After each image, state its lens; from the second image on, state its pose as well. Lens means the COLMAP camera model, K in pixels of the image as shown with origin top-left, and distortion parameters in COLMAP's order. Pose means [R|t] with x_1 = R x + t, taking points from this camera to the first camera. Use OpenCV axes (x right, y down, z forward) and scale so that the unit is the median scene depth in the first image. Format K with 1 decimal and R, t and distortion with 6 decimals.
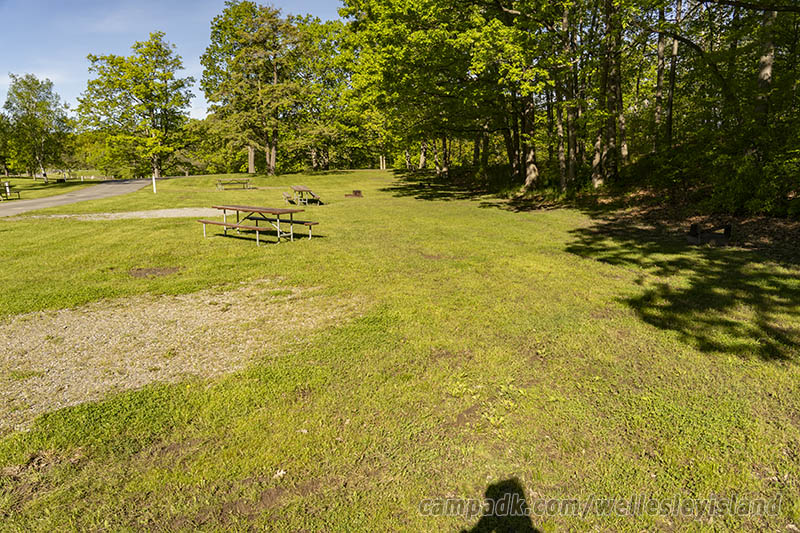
lens RADIAL K [[552.4, 0, 400.0], [0, 552.4, 266.5], [0, 0, 1]] dist [-0.001985, -0.002028]
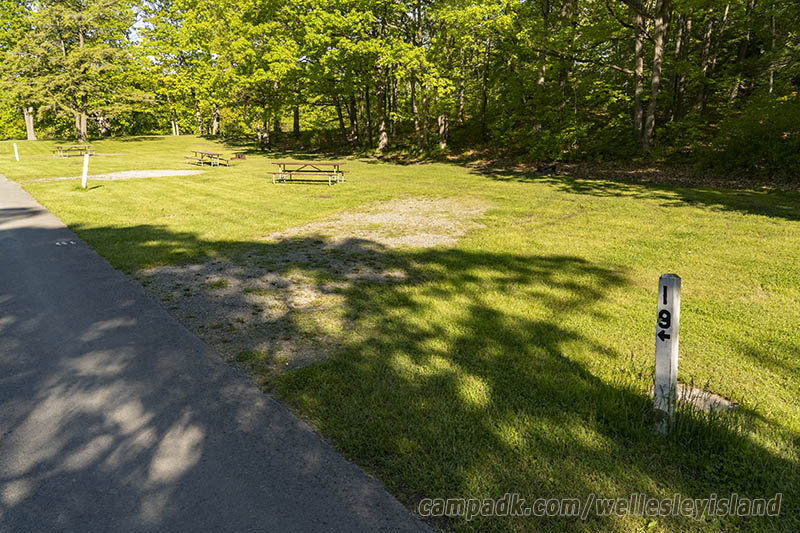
lens RADIAL K [[552.4, 0, 400.0], [0, 552.4, 266.5], [0, 0, 1]] dist [-0.001985, -0.002028]
pose [[0.910179, -0.097318, 0.402620, -0.241176], [0.071905, 0.994373, 0.077800, 0.029998], [-0.407926, -0.041862, 0.912055, -0.203881]]
